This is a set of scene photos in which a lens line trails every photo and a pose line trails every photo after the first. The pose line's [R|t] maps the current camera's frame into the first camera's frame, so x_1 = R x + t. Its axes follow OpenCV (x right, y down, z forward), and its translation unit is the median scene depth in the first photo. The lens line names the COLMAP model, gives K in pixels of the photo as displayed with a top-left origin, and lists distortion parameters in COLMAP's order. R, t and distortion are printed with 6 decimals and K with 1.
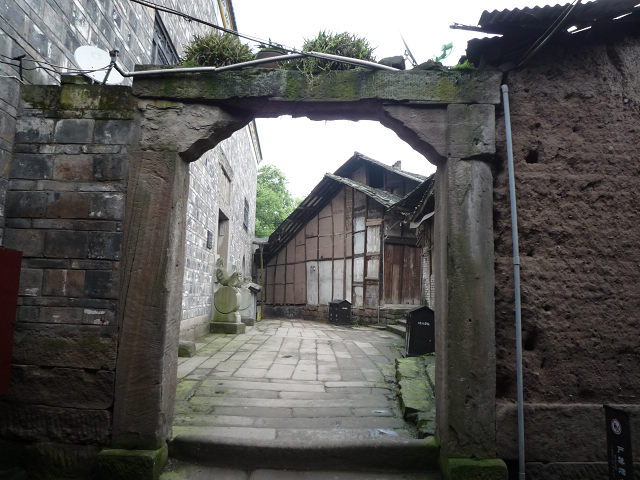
lens RADIAL K [[482.7, 0, 320.0], [0, 482.7, 240.0], [0, 0, 1]] dist [0.007963, -0.043028]
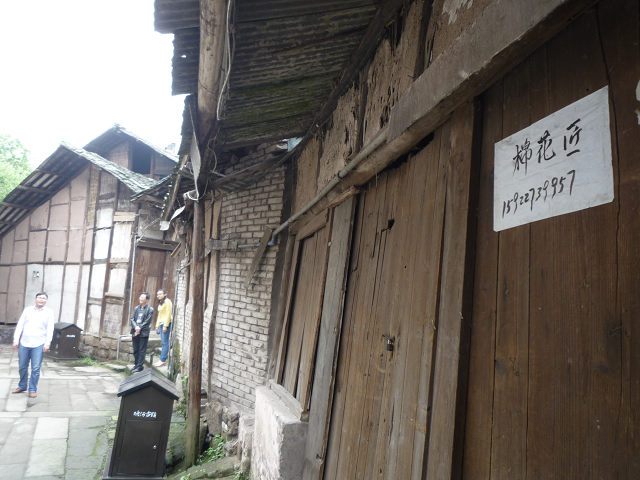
lens RADIAL K [[482.7, 0, 320.0], [0, 482.7, 240.0], [0, 0, 1]] dist [0.007963, -0.043028]
pose [[0.904219, 0.075496, 0.420343, 0.071081], [-0.073327, 0.997080, -0.021343, -0.008033], [-0.420726, -0.011524, 0.907114, 0.210078]]
